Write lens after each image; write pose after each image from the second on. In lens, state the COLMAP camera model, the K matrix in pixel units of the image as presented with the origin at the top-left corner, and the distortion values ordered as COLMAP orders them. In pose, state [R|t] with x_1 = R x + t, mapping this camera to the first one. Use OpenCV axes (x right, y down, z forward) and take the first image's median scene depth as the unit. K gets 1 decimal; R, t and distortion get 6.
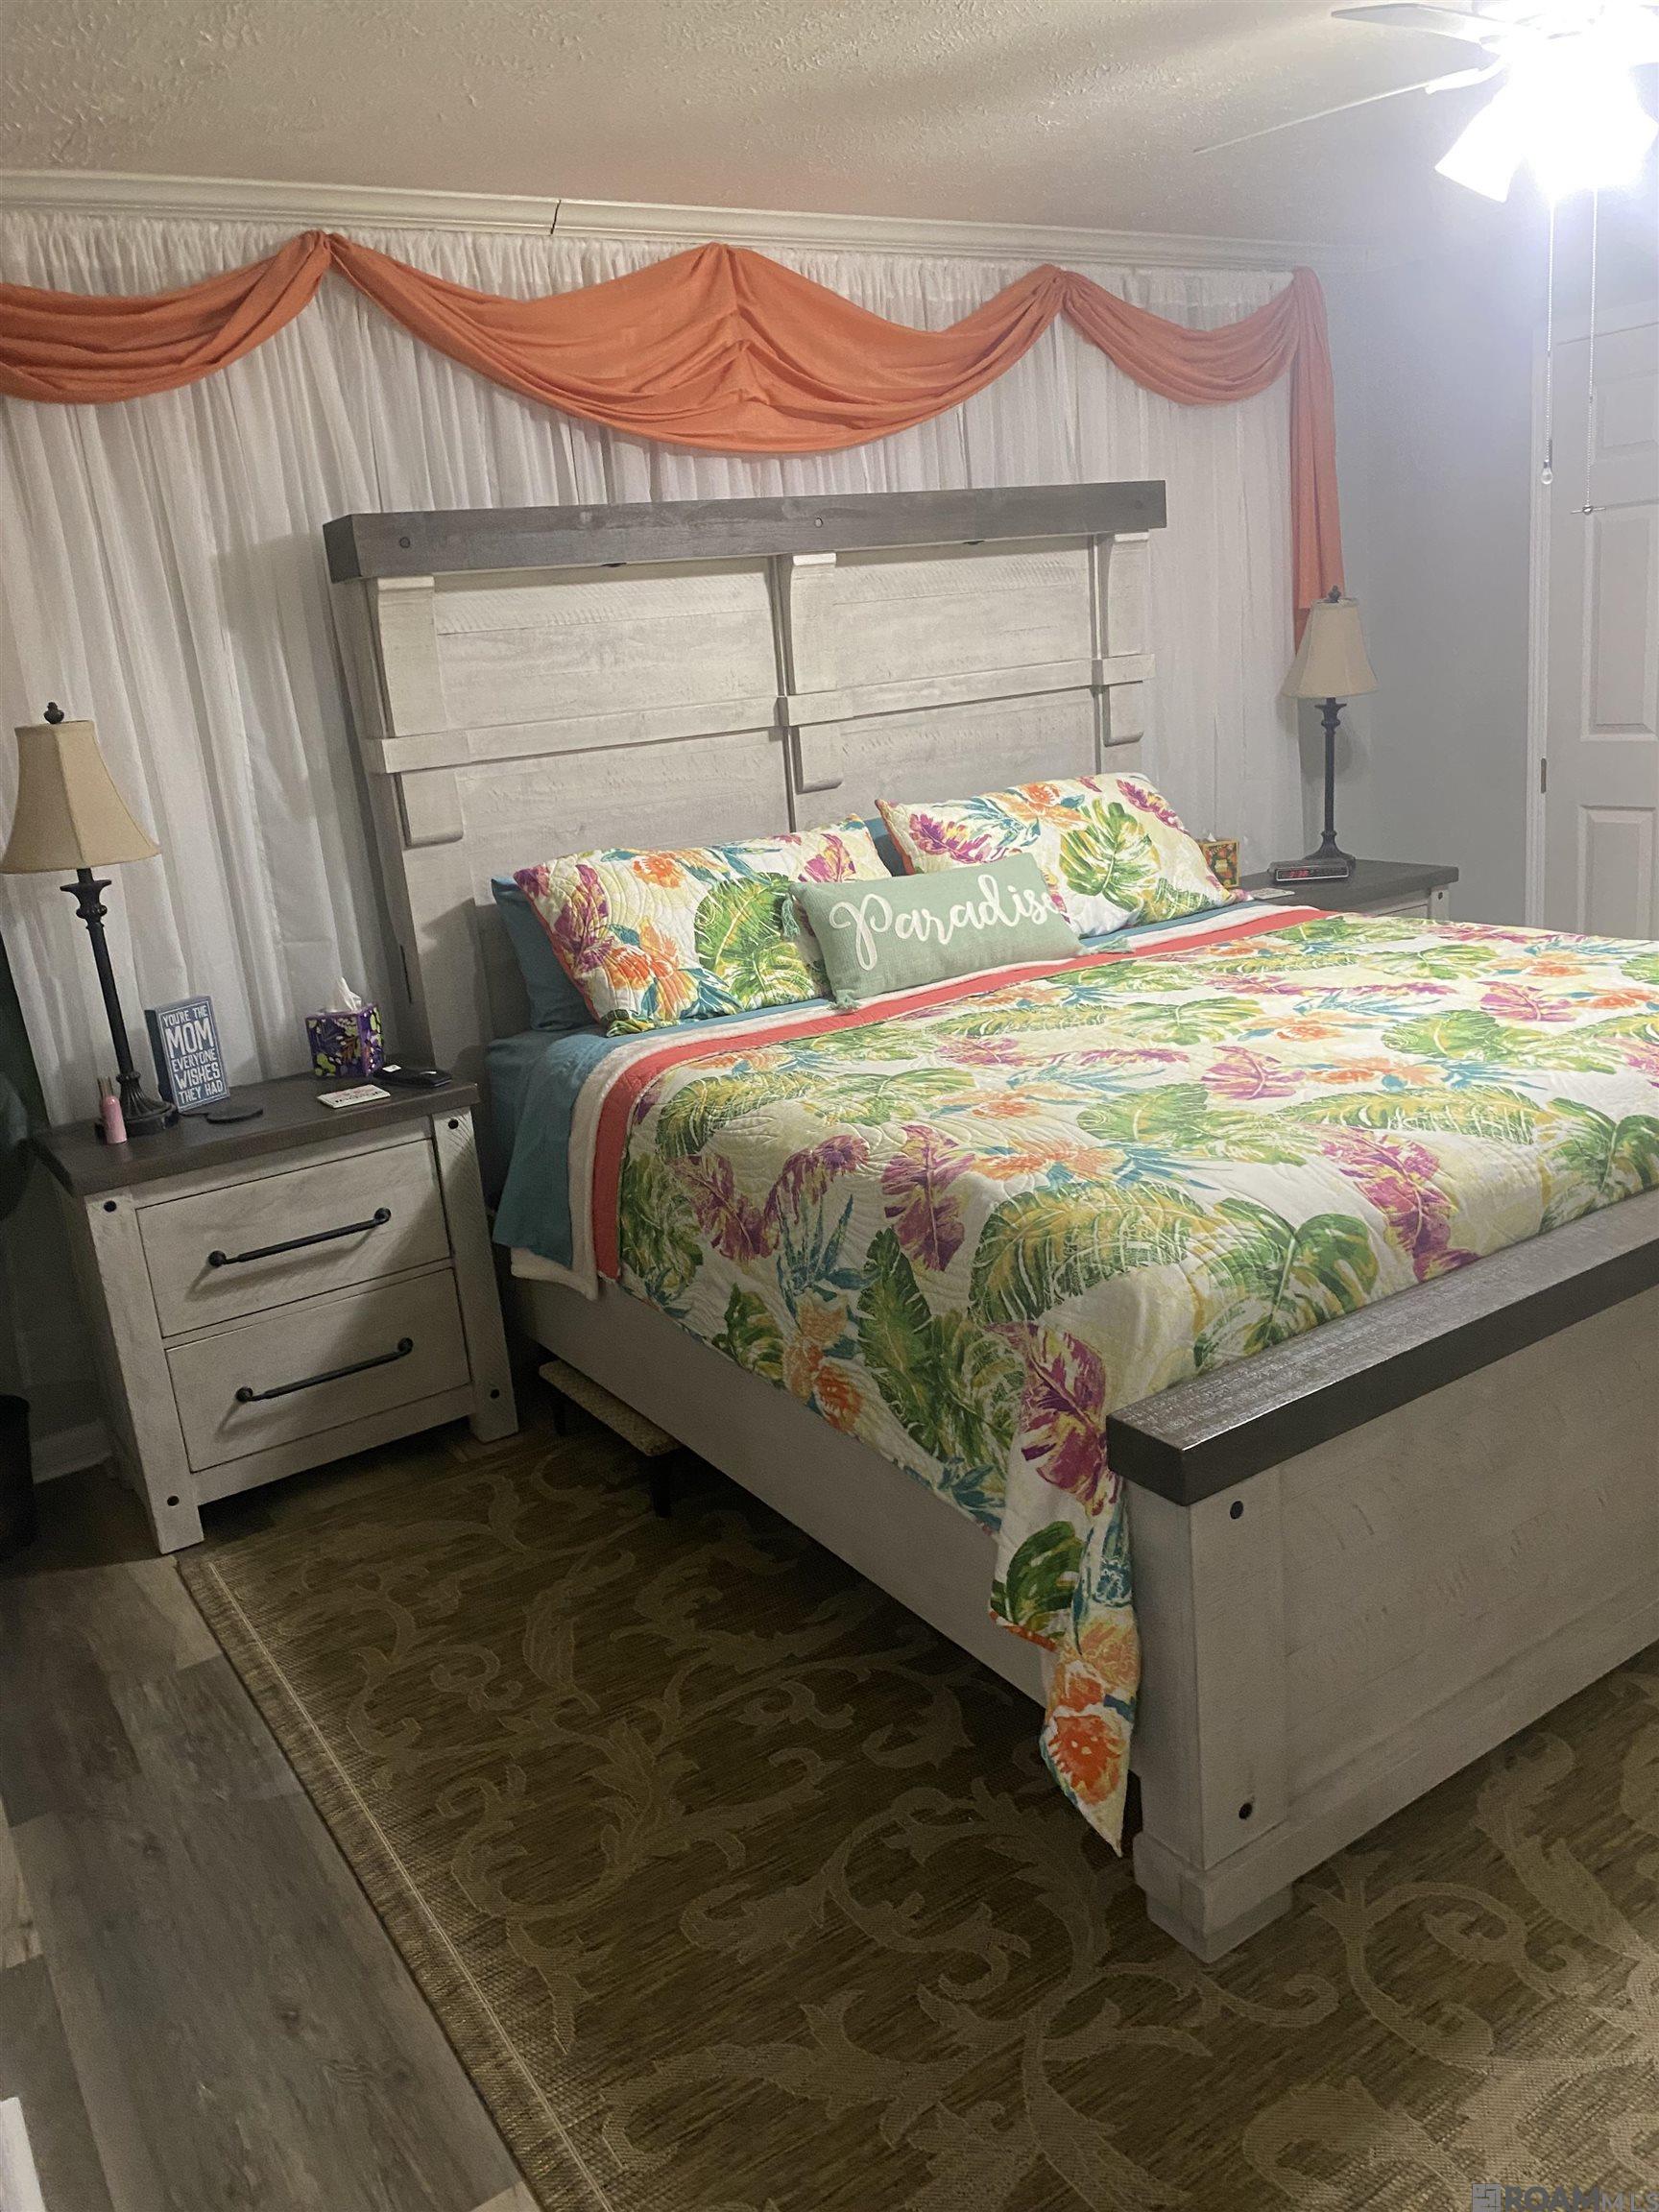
lens RADIAL K [[1668.1, 0, 825.6], [0, 1668.1, 1100.9], [0, 0, 1]] dist [0.021302, -0.017073]
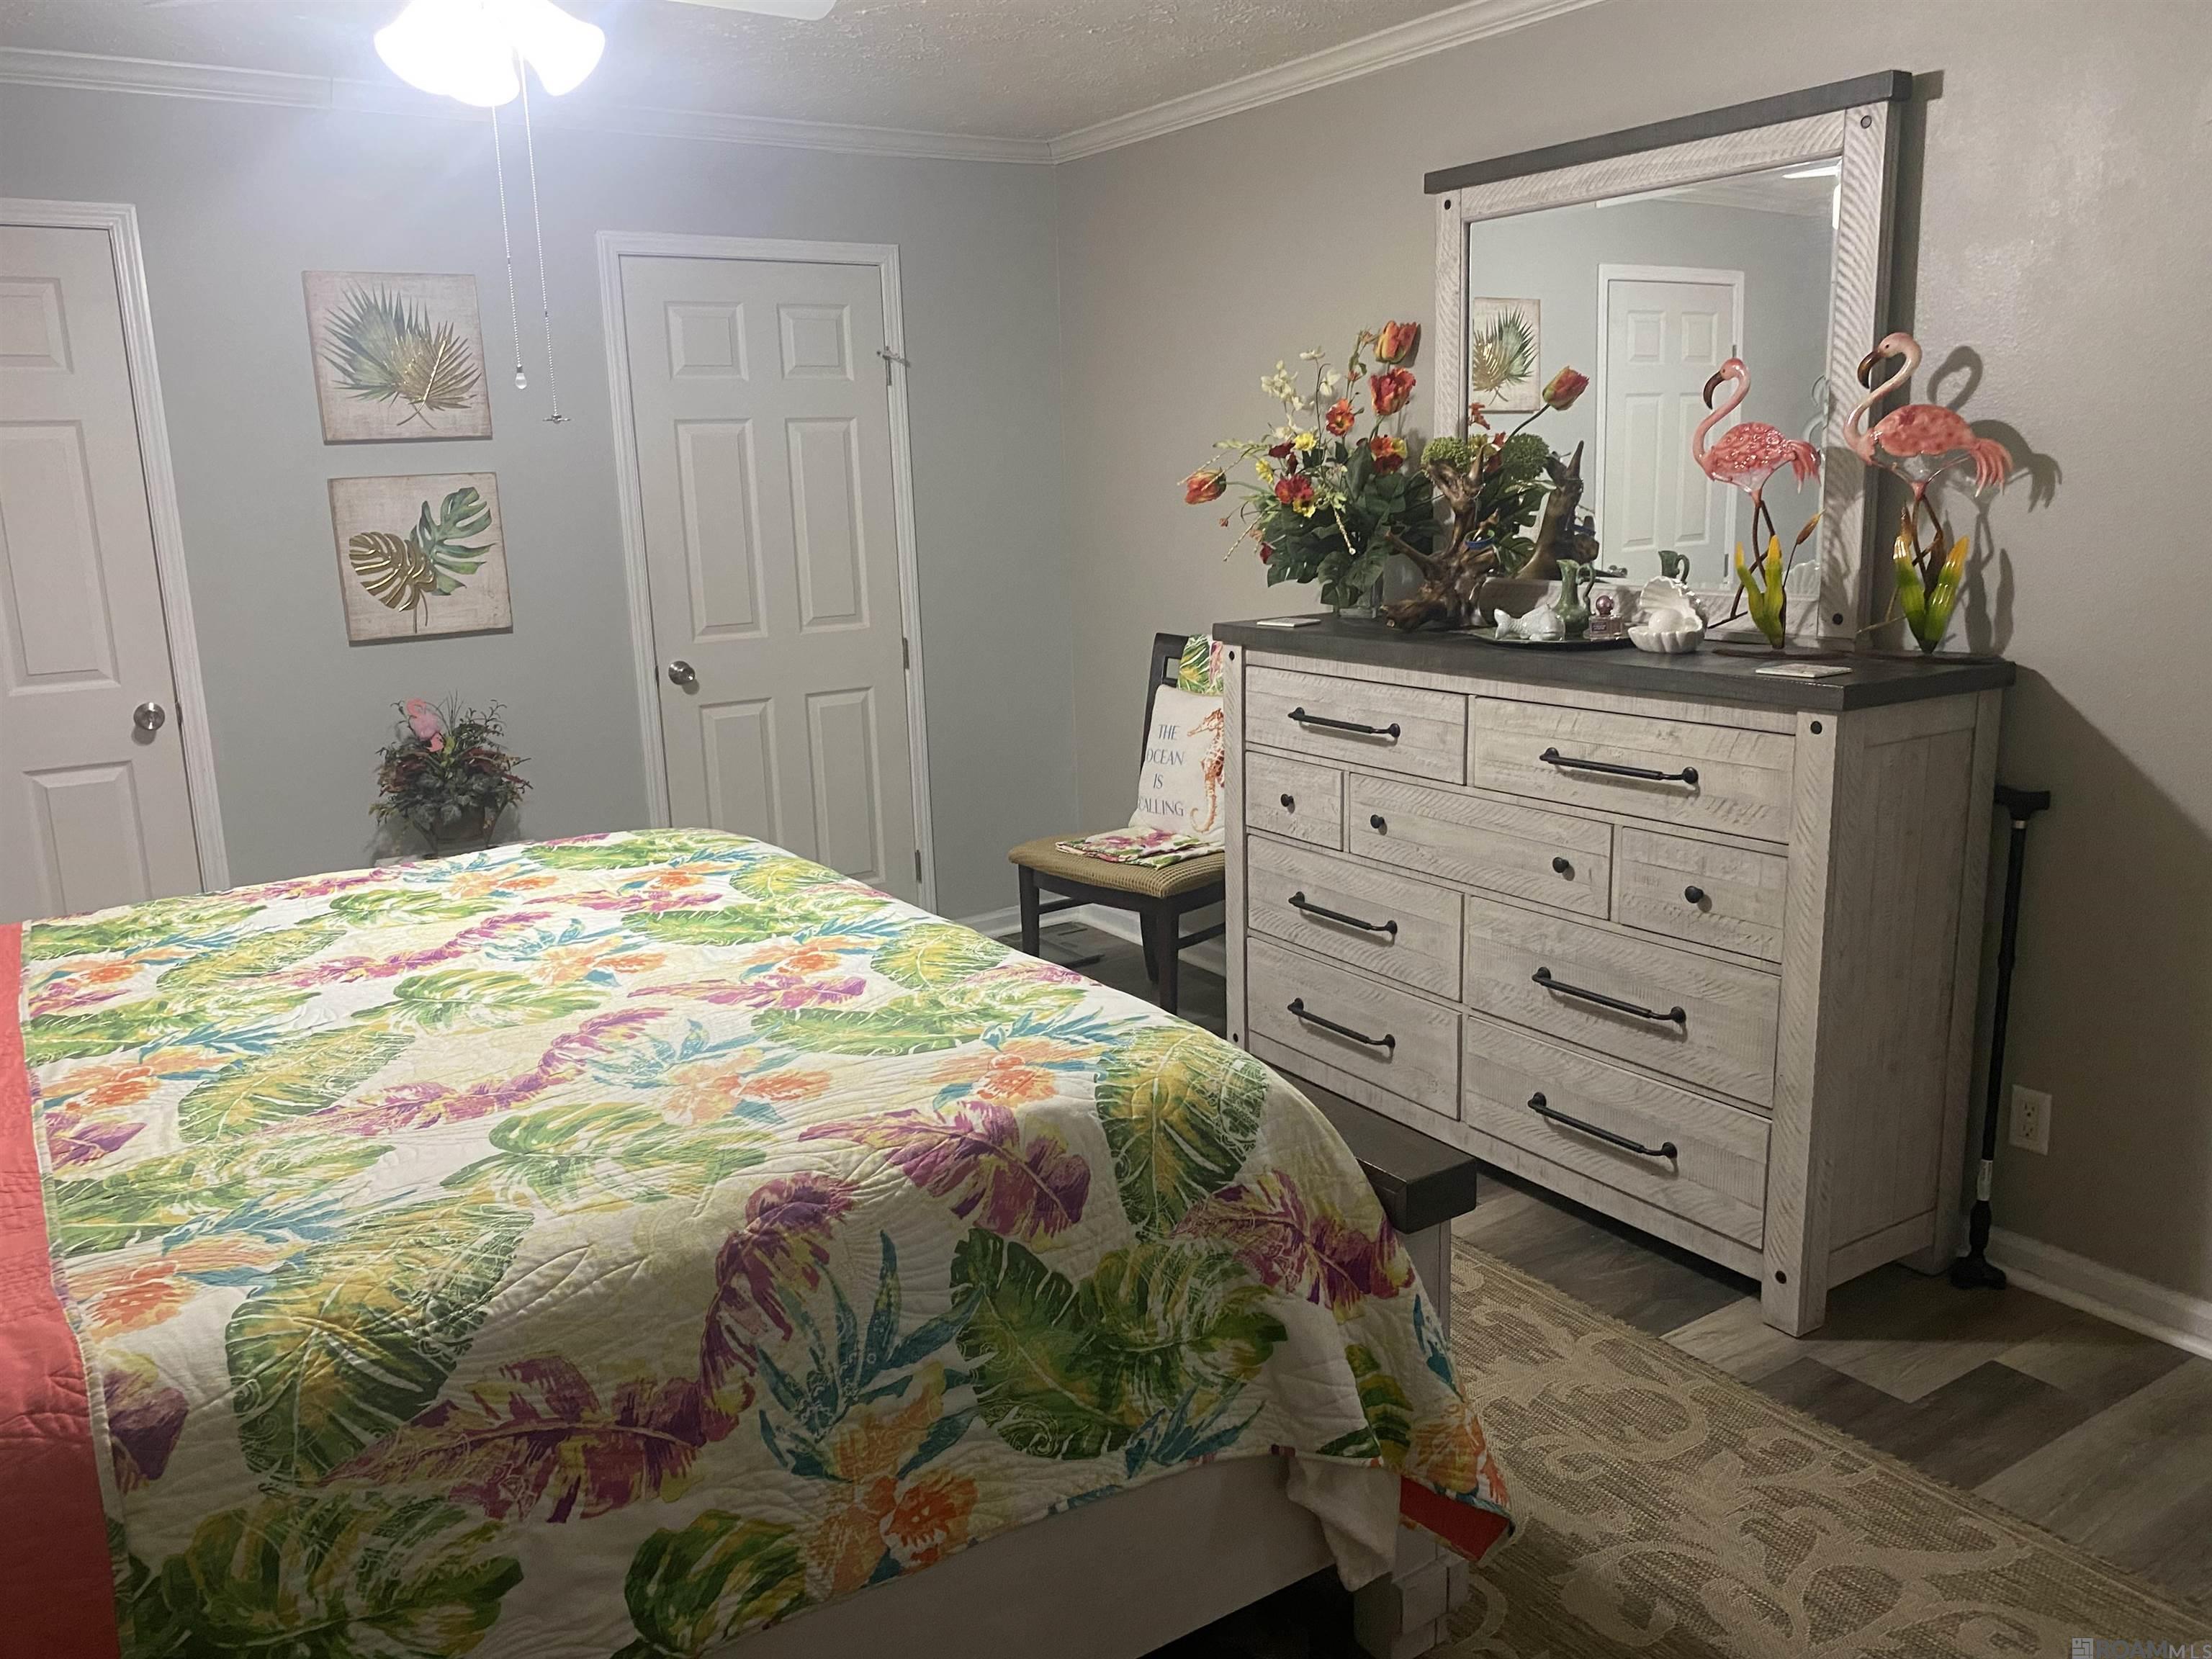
lens RADIAL K [[1668.1, 0, 1103.3], [0, 1668.1, 833.9], [0, 0, 1]] dist [0.021302, -0.017073]
pose [[0.001061, -0.128351, 0.991728, -0.641415], [0.297044, 0.947006, 0.122245, -0.155850], [-0.954863, 0.294457, 0.039131, 0.807457]]
